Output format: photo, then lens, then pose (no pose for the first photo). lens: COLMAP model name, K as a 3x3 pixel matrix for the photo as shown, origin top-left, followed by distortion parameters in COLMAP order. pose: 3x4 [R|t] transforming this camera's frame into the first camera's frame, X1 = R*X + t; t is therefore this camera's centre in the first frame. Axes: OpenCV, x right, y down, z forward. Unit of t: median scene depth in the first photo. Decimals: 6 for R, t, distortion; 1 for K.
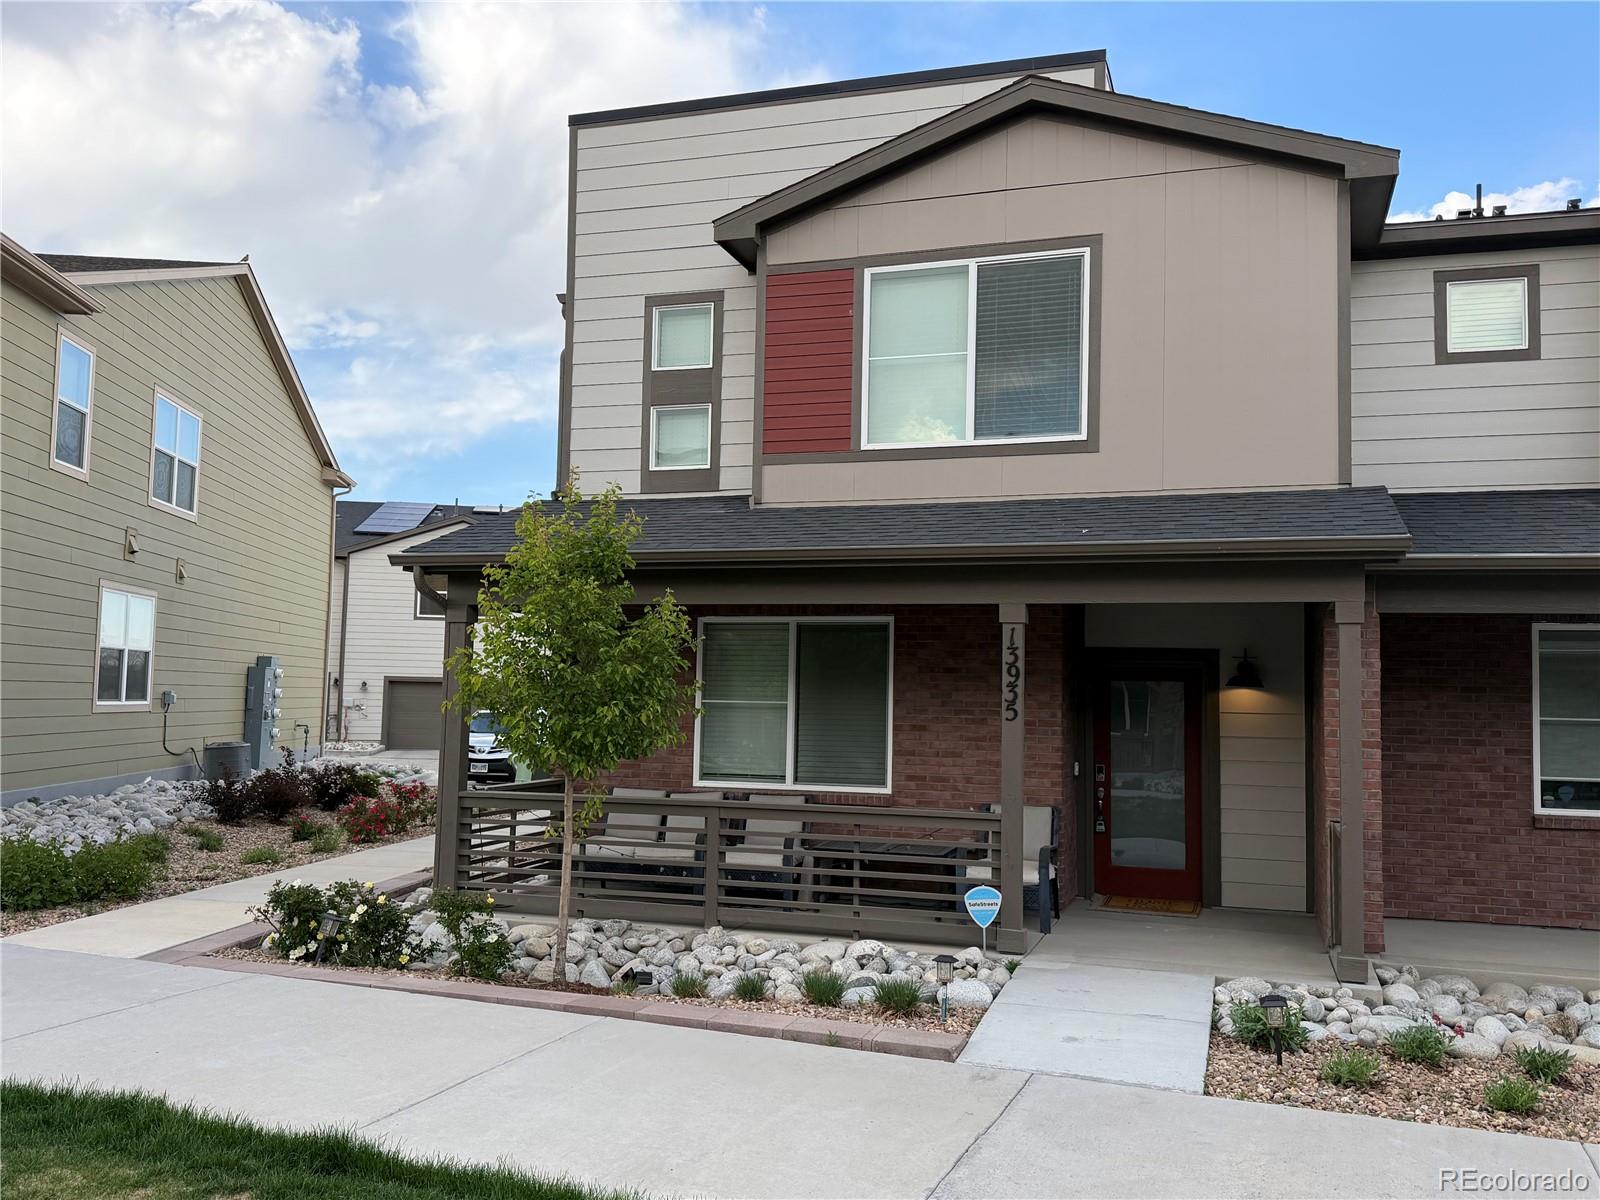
lens RADIAL K [[1333.2, 0, 800.0], [0, 1333.2, 600.0], [0, 0, 1]] dist [0.133999, -0.272340]
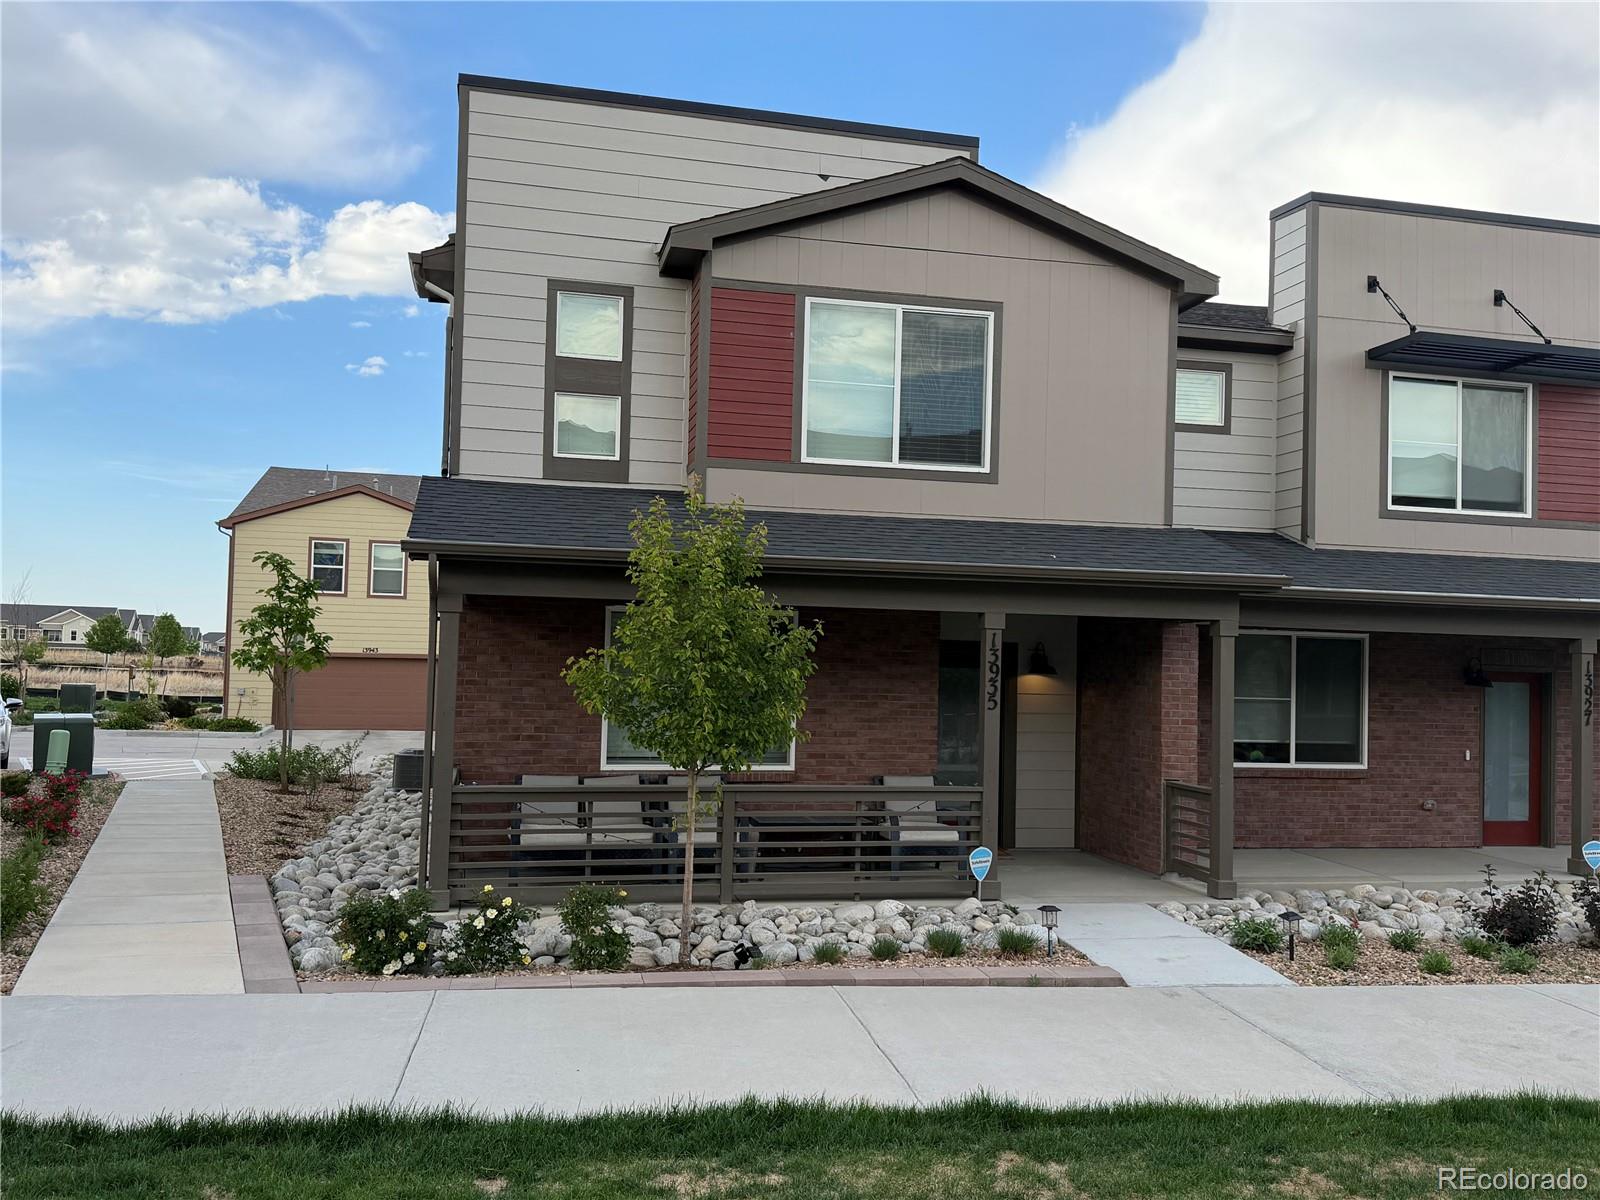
lens RADIAL K [[1371.0, 0, 800.0], [0, 1371.0, 600.0], [0, 0, 1]] dist [0.254907, -0.958815]
pose [[0.847188, 0.023711, 0.530763, -0.555643], [-0.045857, 0.998539, 0.028588, -0.031331], [-0.529310, -0.048558, 0.847038, 0.031113]]
